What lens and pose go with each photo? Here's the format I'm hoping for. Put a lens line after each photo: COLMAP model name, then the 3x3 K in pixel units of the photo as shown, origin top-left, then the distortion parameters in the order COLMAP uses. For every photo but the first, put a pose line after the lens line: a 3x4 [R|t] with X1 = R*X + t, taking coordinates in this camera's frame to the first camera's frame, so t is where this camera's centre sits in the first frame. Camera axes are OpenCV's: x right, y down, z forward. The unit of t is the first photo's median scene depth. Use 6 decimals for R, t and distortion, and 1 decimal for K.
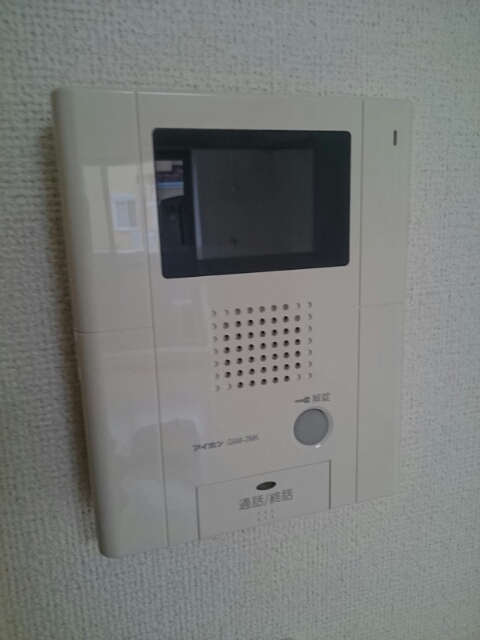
lens RADIAL K [[502.1, 0, 241.5], [0, 502.1, 322.6], [0, 0, 1]] dist [0.005079, 0.004738]
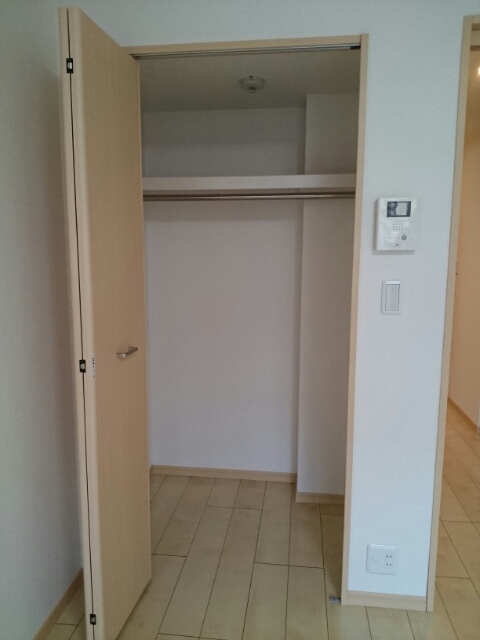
lens RADIAL K [[502.1, 0, 241.5], [0, 502.1, 322.6], [0, 0, 1]] dist [0.005079, 0.004738]
pose [[0.900854, 0.100708, -0.422280, 1.343445], [-0.125062, 0.991686, -0.030291, 2.146156], [0.415719, 0.080099, 0.905959, -7.257848]]
